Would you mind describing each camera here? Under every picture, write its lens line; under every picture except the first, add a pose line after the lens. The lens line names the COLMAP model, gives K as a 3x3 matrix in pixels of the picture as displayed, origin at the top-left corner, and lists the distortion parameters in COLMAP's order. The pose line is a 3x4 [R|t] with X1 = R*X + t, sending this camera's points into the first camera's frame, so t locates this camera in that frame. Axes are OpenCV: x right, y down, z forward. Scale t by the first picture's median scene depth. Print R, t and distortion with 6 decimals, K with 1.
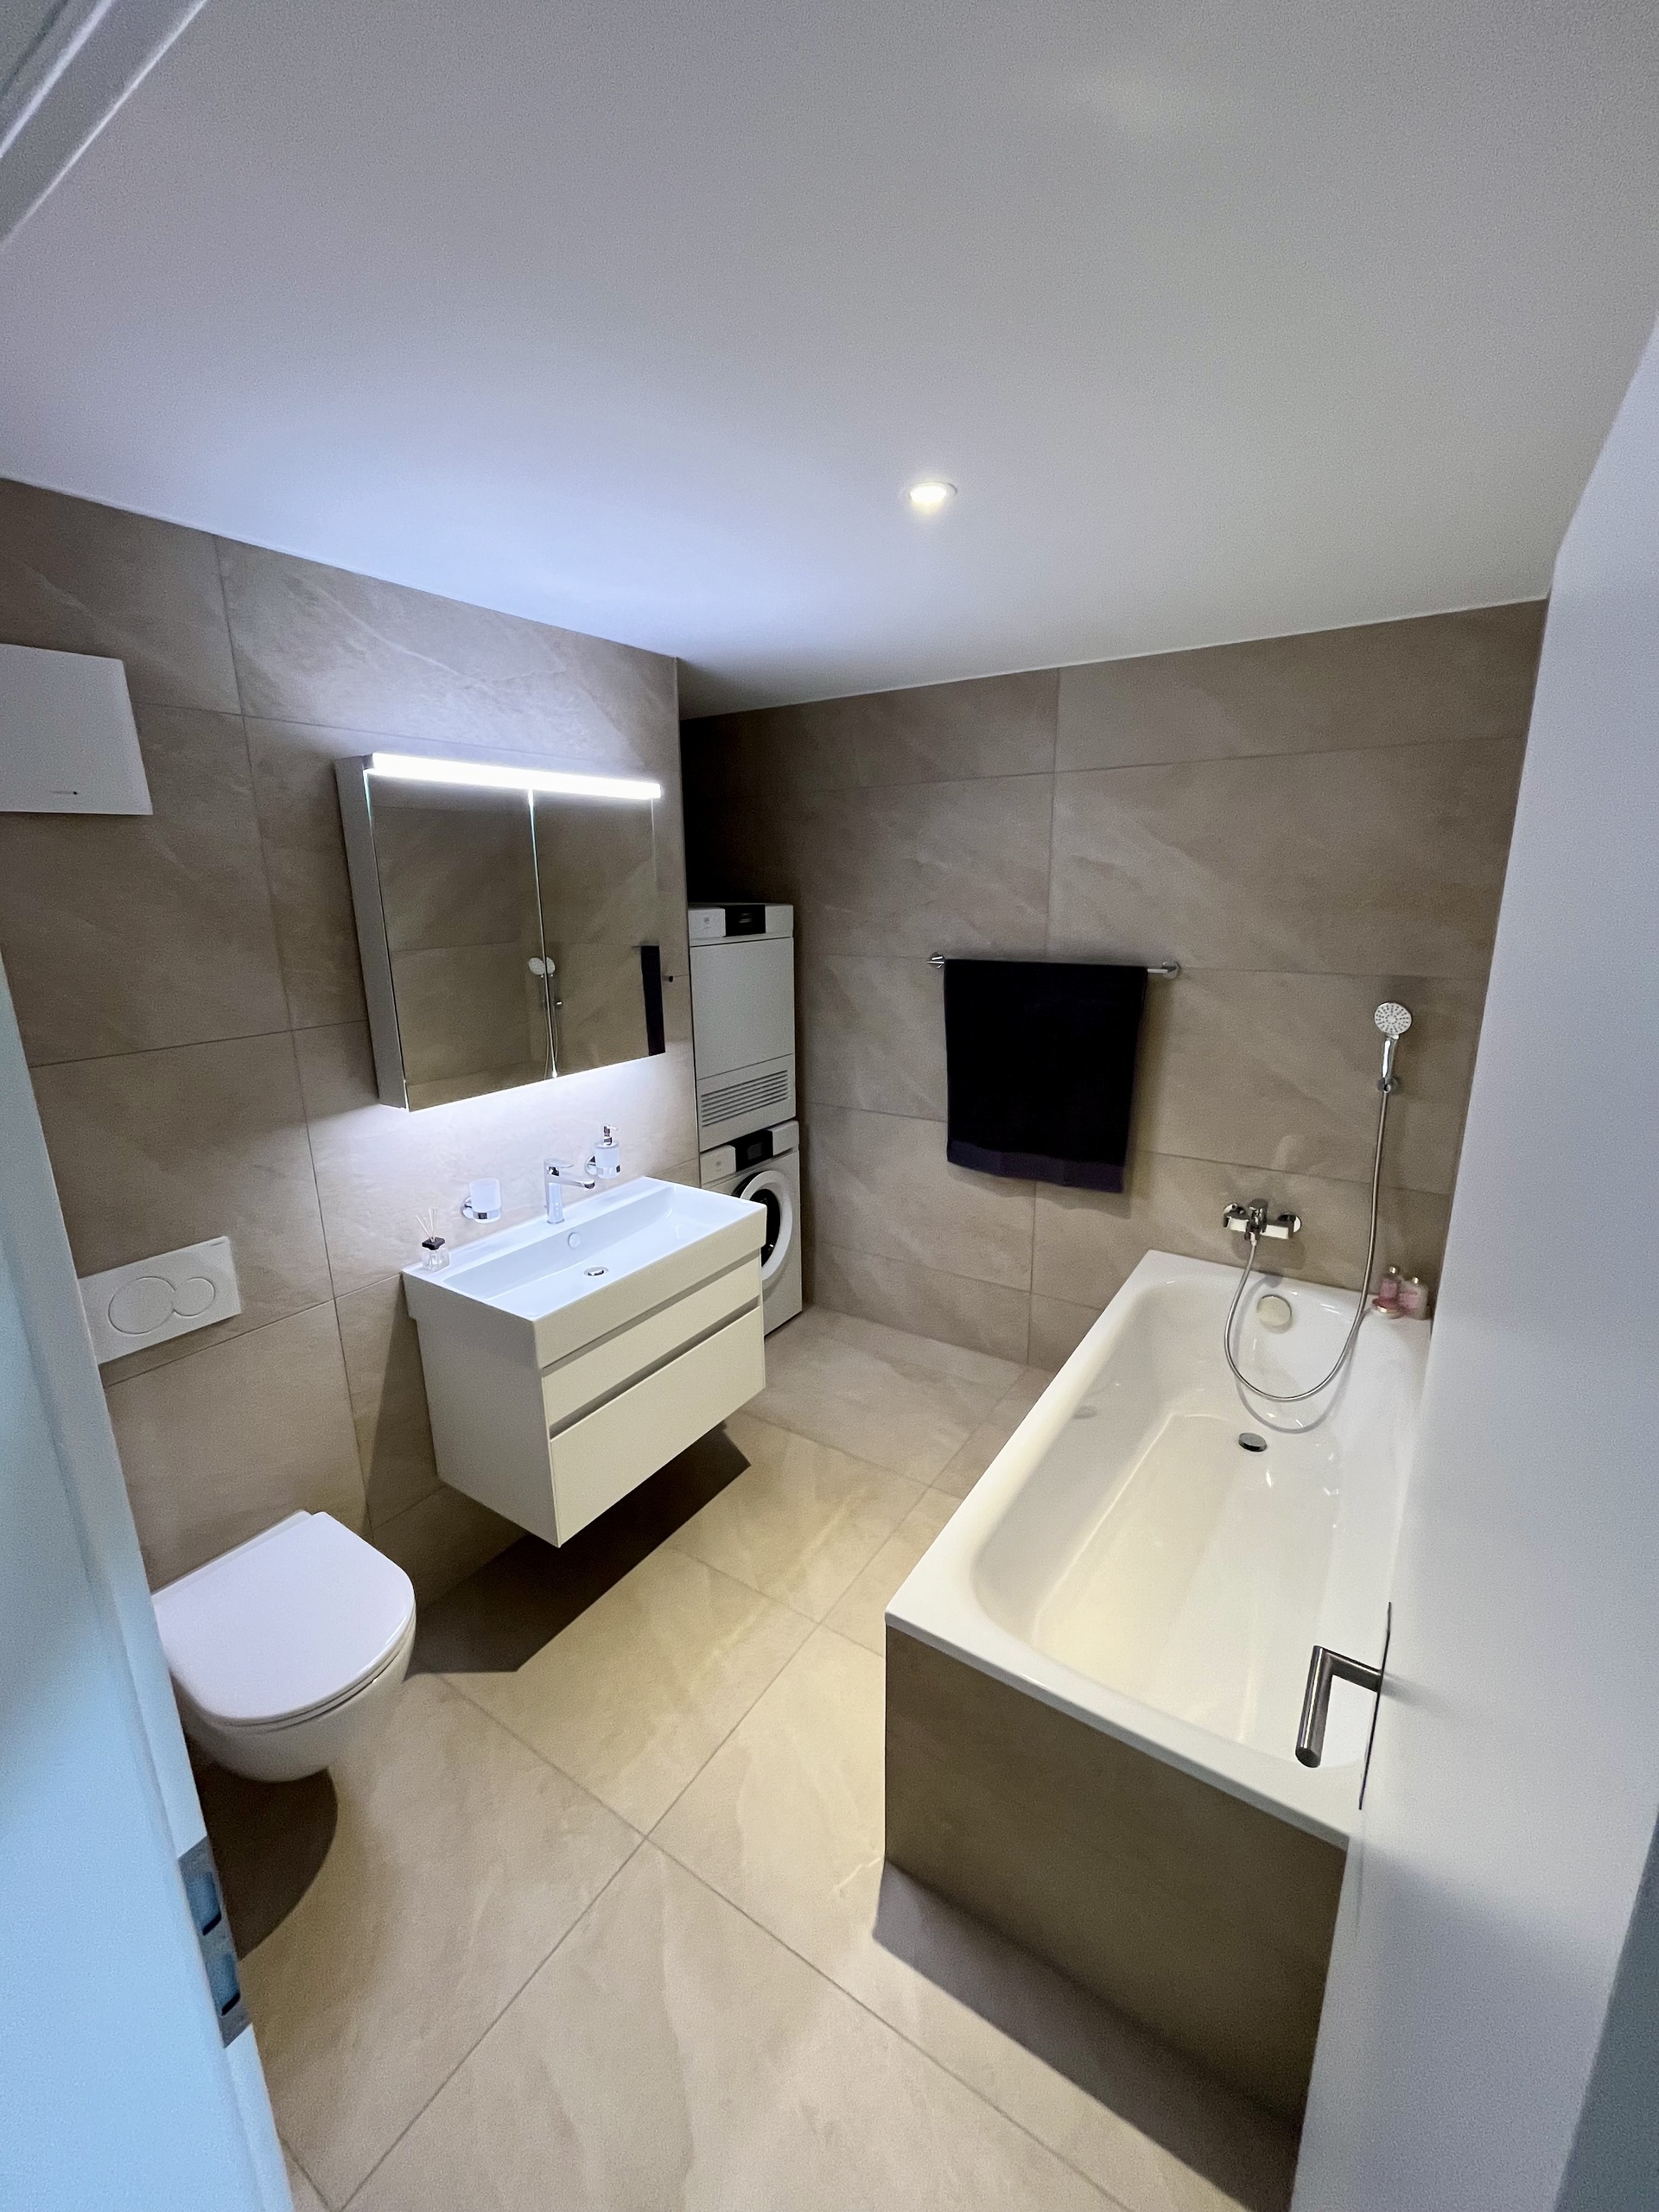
lens RADIAL K [[888.8, 0, 827.1], [0, 888.8, 1106.3], [0, 0, 1]] dist [-0.001344, -0.000113]
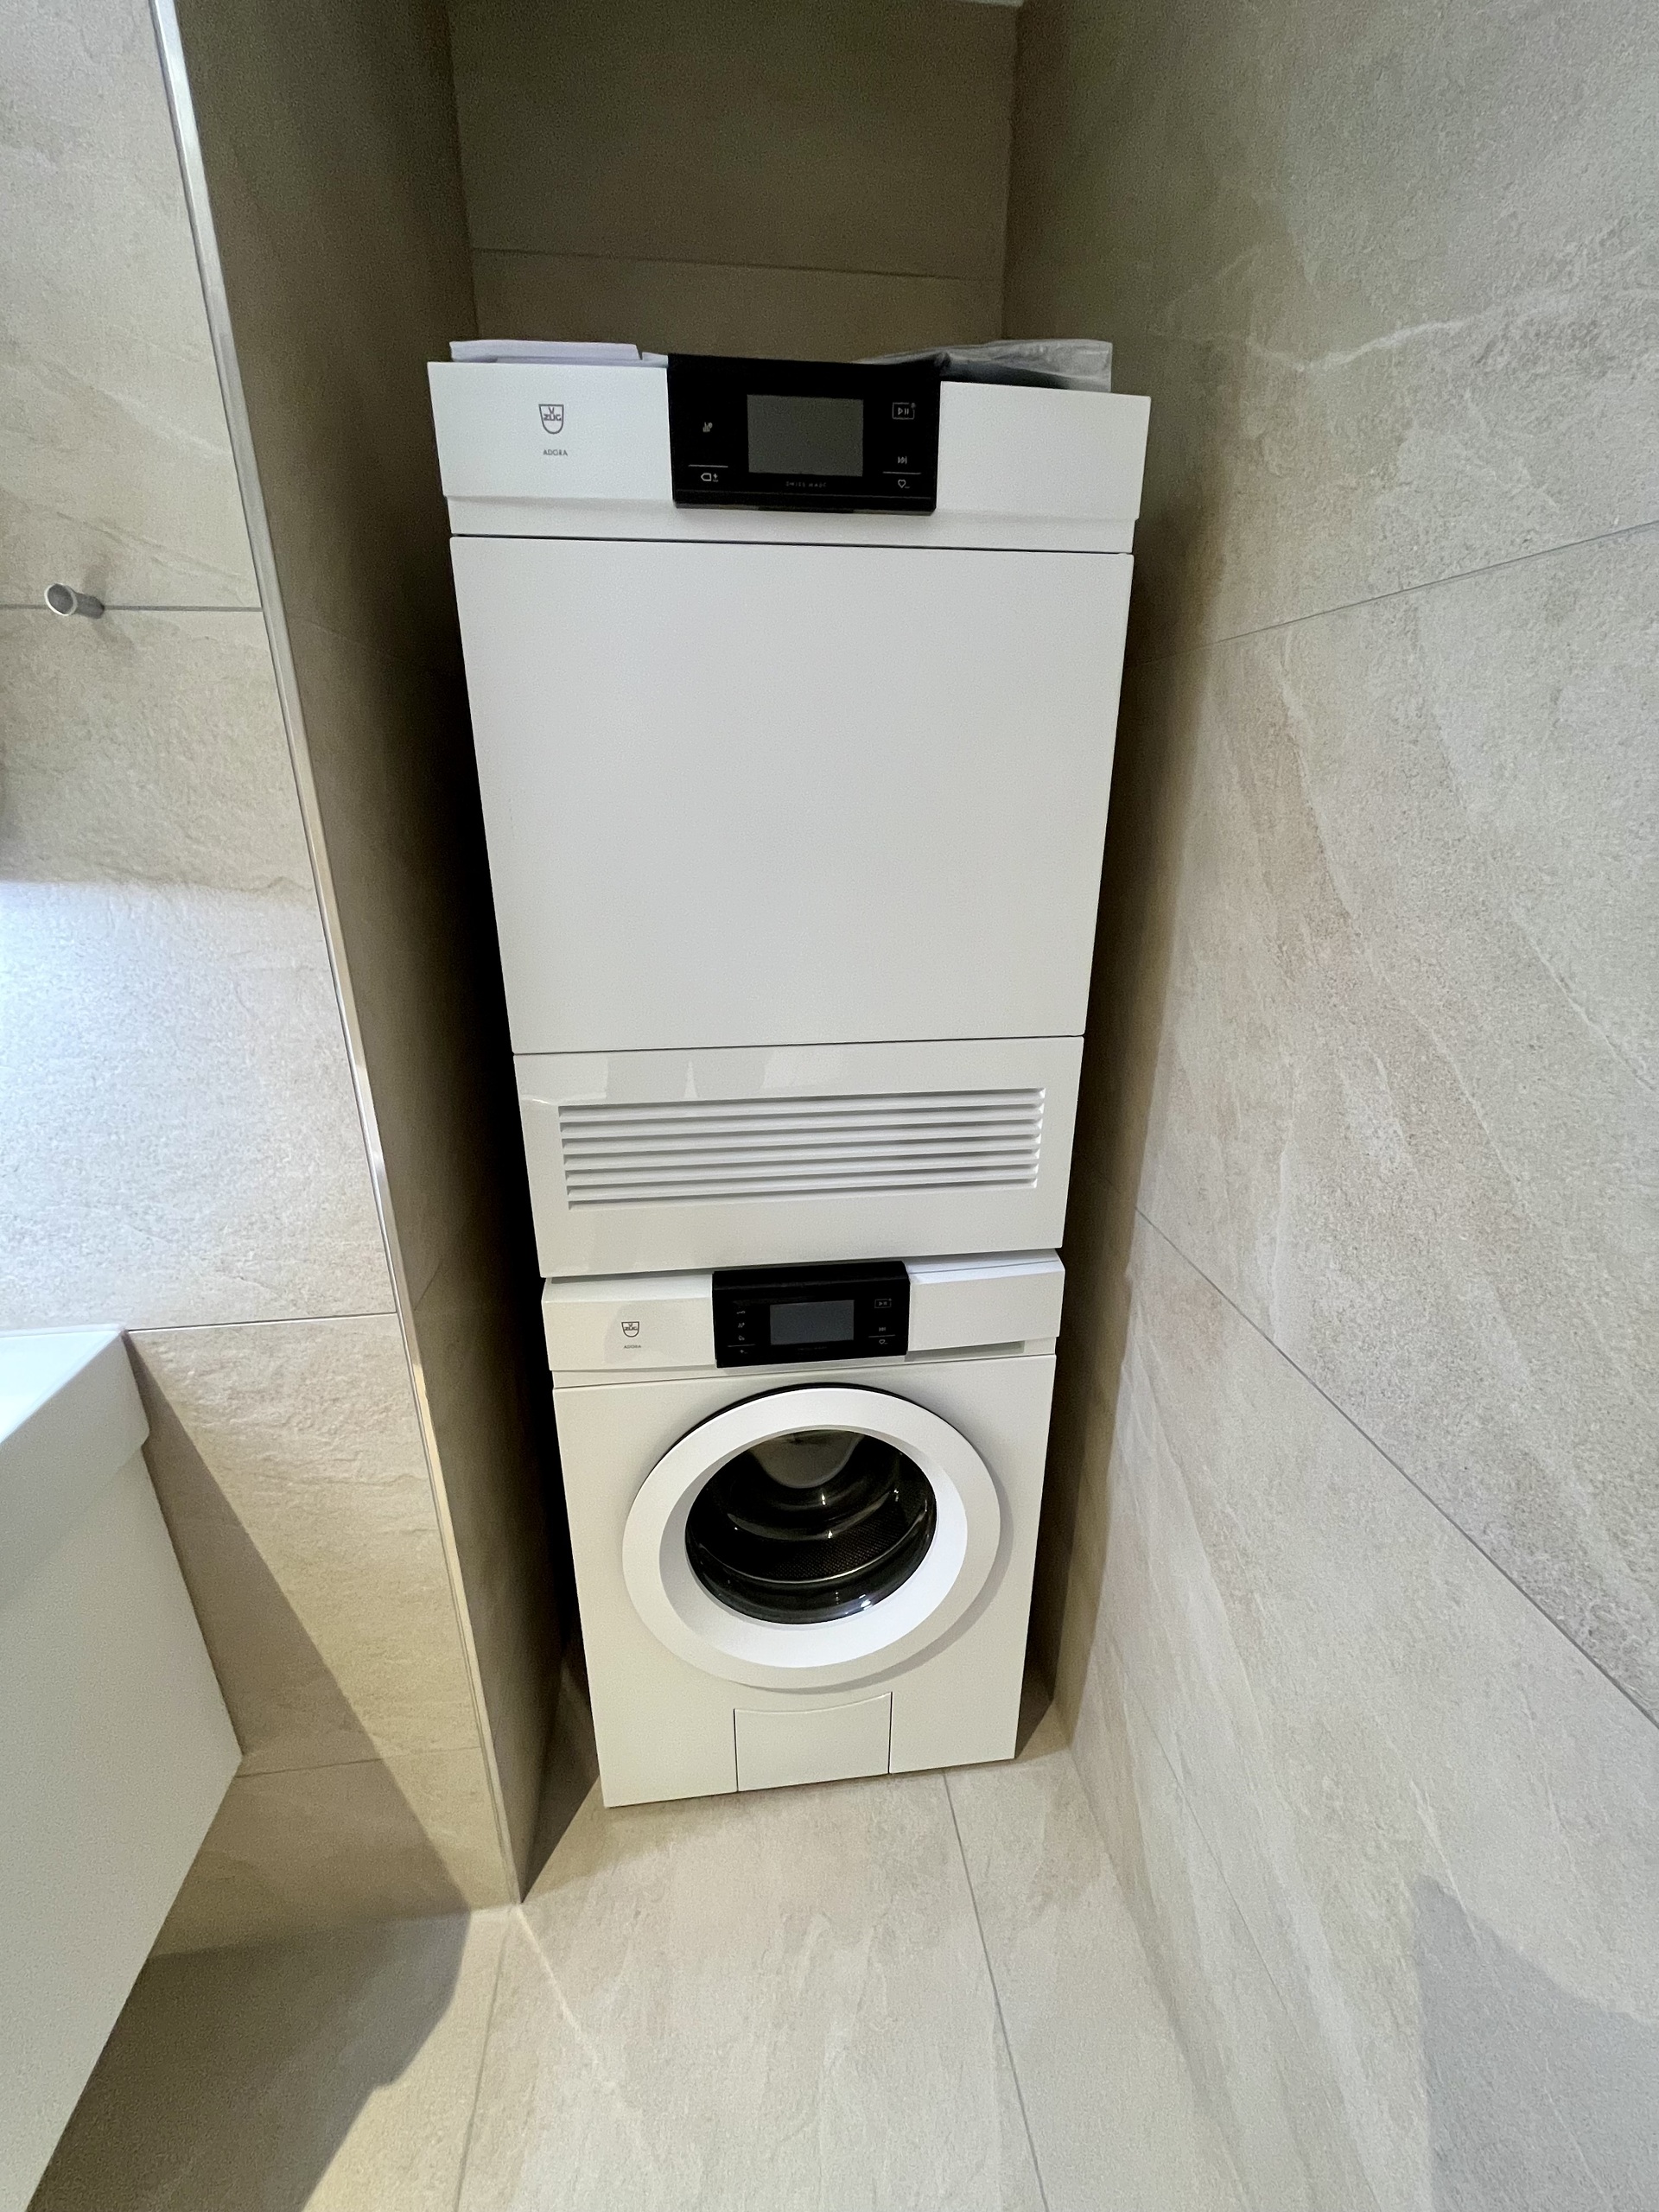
lens RADIAL K [[888.8, 0, 833.5], [0, 888.8, 1110.1], [0, 0, 1]] dist [-0.001344, -0.000113]
pose [[0.654003, 0.269506, -0.706857, 0.119573], [-0.186296, 0.962989, 0.194797, -0.080406], [0.733195, 0.004287, 0.680005, 0.800078]]
